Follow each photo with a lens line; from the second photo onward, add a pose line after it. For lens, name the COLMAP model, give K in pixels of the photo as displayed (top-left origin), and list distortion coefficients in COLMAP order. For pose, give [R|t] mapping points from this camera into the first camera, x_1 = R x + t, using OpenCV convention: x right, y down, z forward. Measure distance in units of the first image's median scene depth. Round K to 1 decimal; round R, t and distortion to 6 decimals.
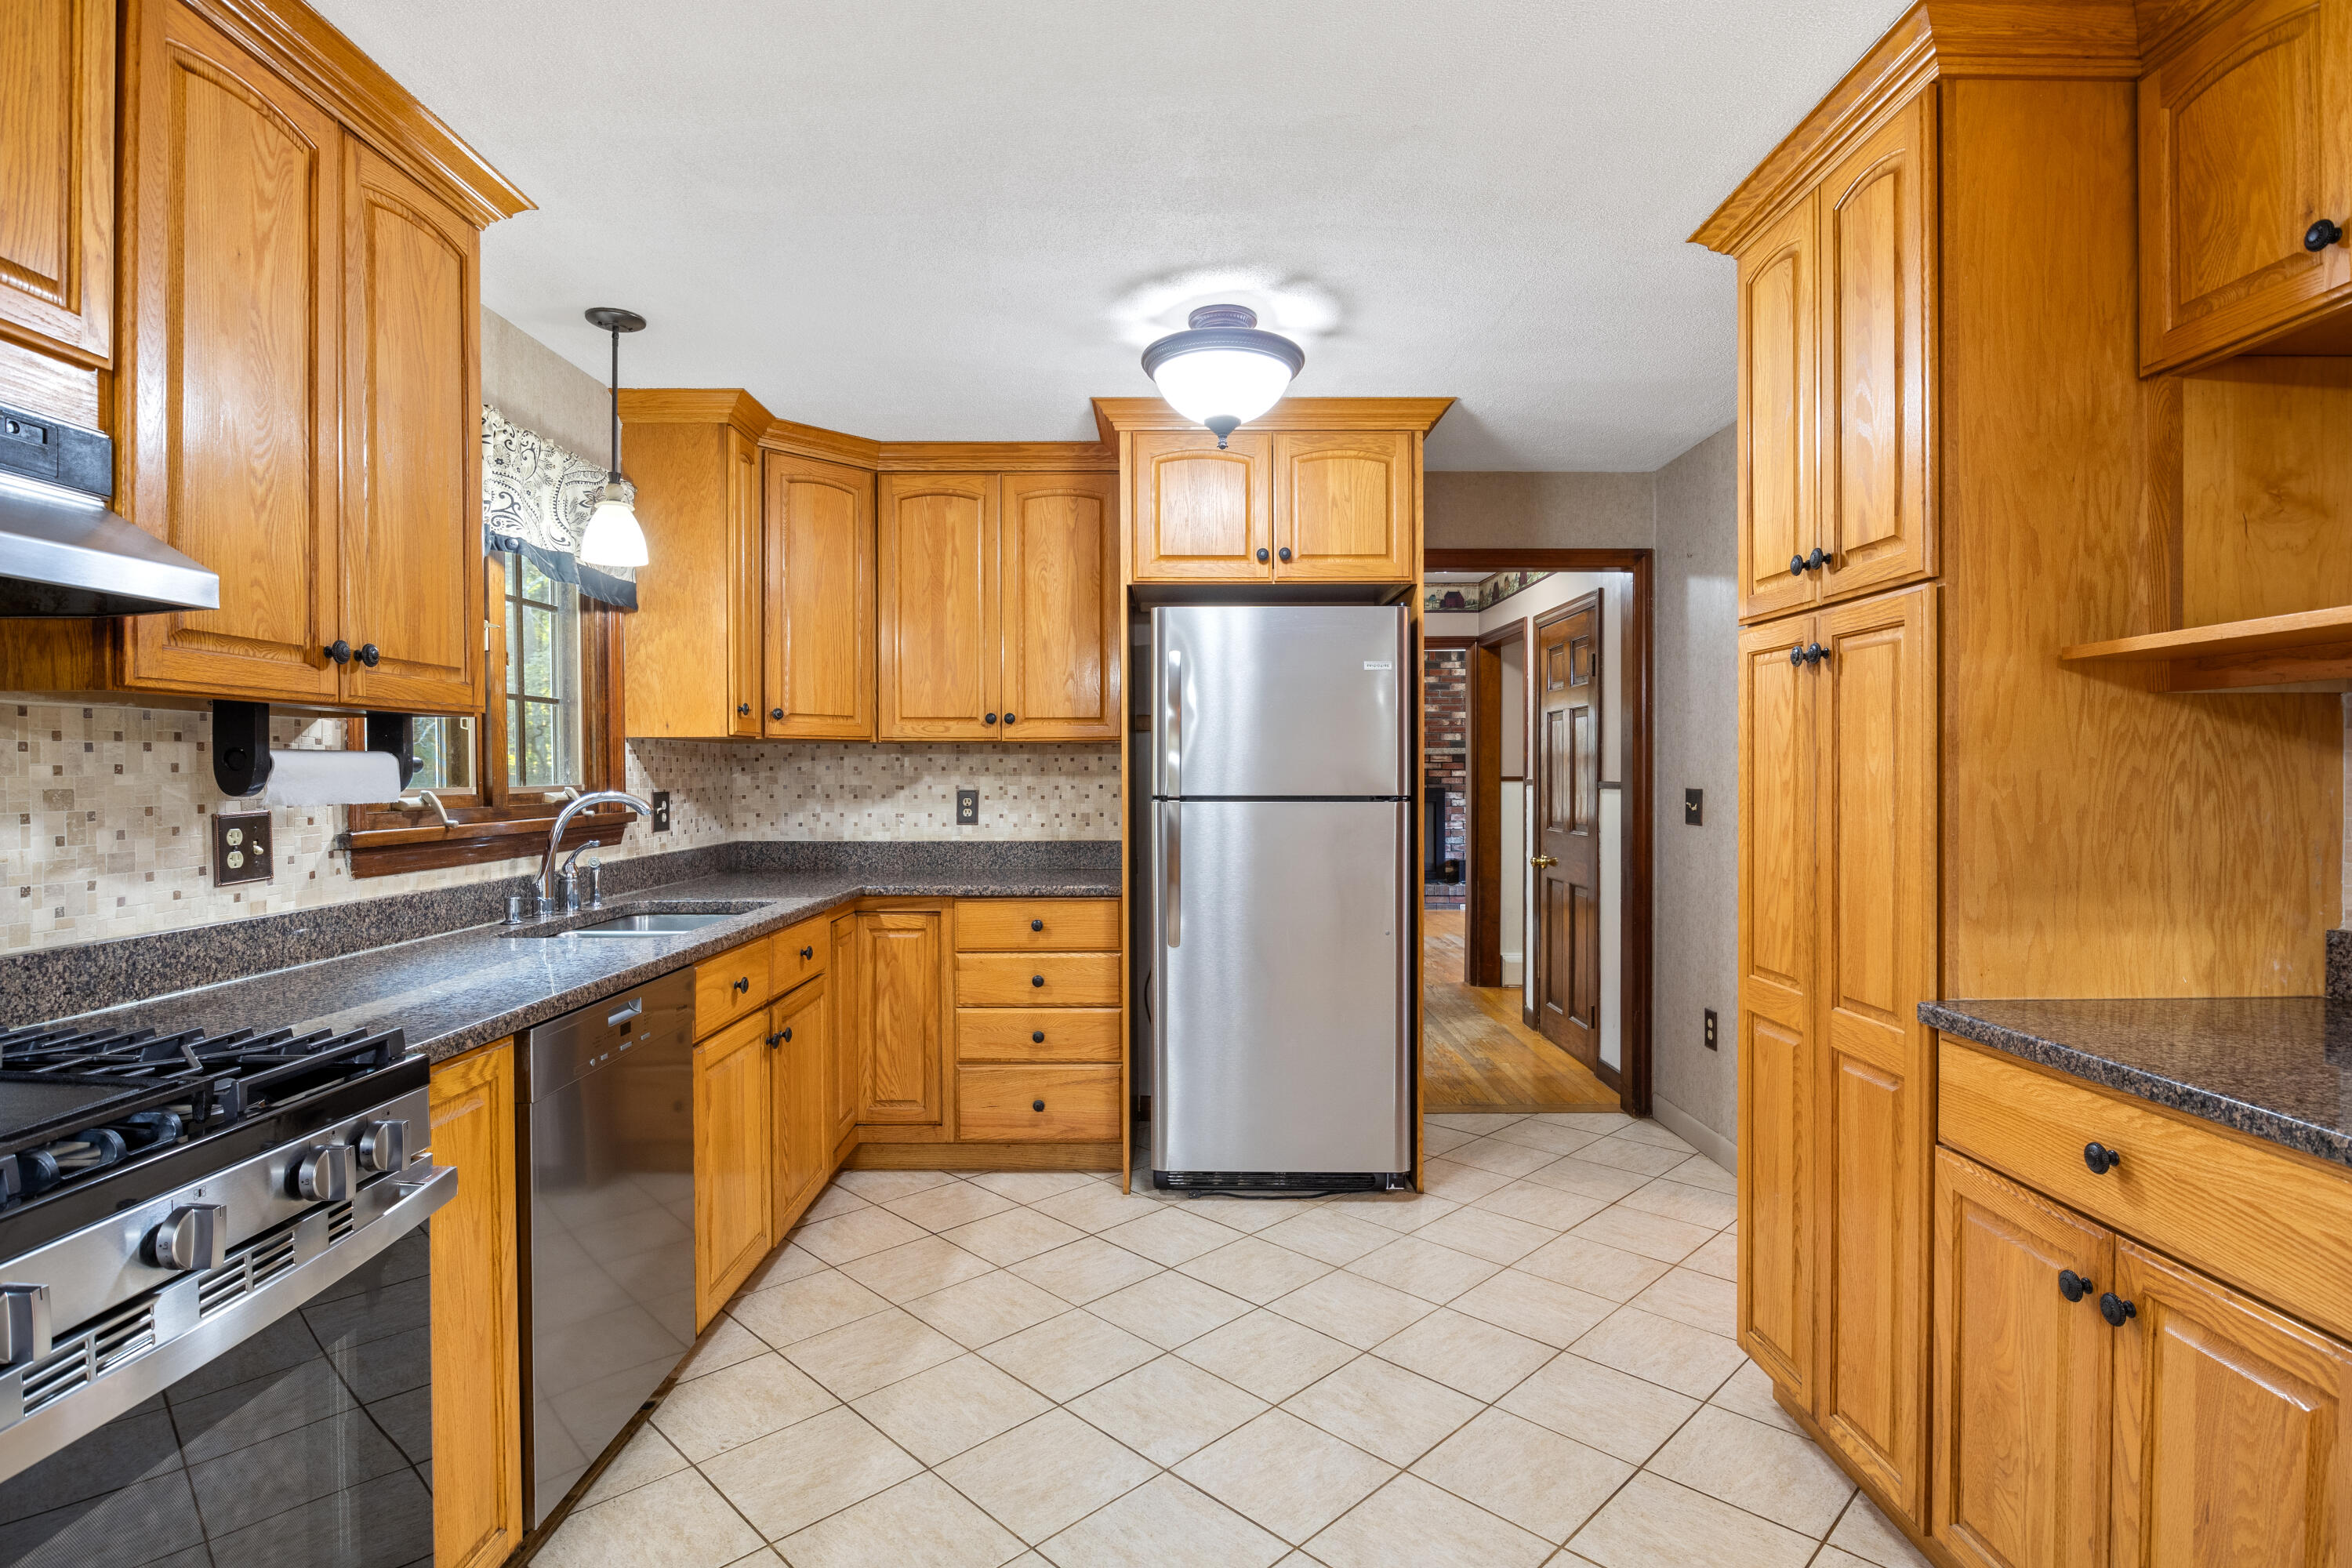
lens RADIAL K [[1170.9, 0, 1178.8], [0, 1170.9, 777.0], [0, 0, 1]] dist [-0.014770, -0.000563]
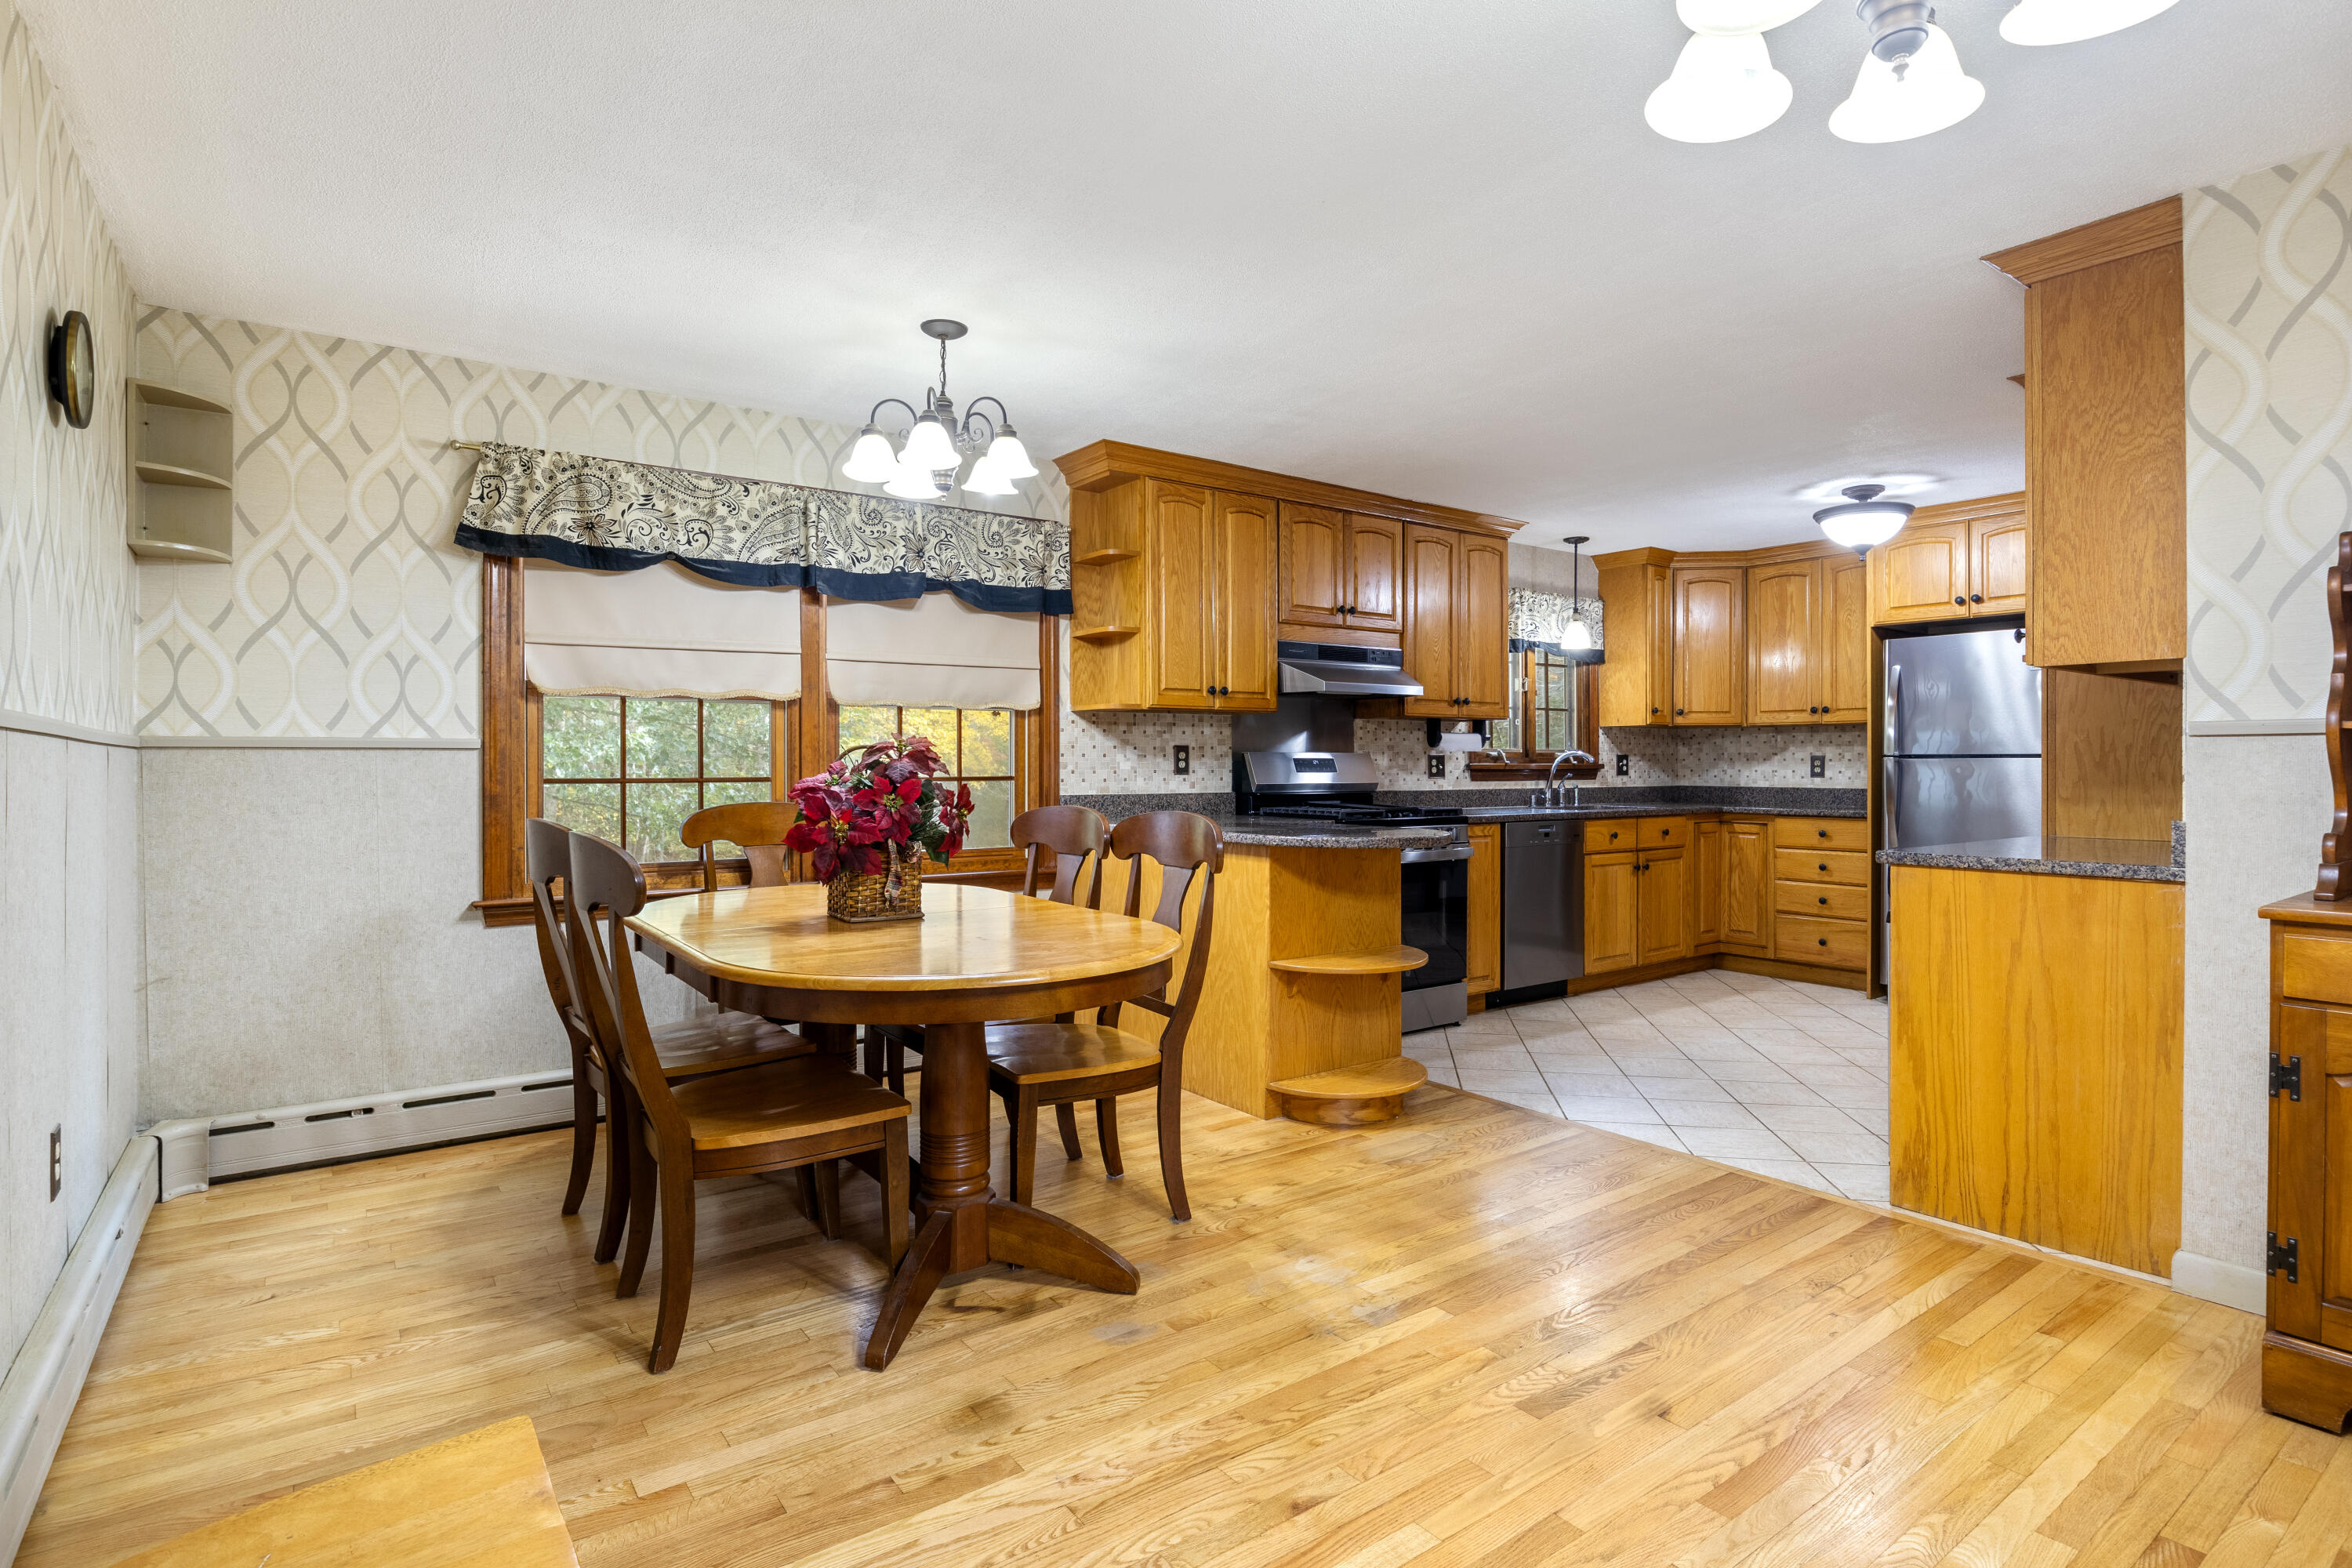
lens RADIAL K [[1170.9, 0, 1178.8], [0, 1170.9, 777.0], [0, 0, 1]] dist [-0.014770, -0.000563]
pose [[0.589057, 0.011092, -0.808015, 0.701448], [-0.005353, 0.999937, 0.009824, 0.035459], [0.808073, -0.001462, 0.589080, -0.743527]]
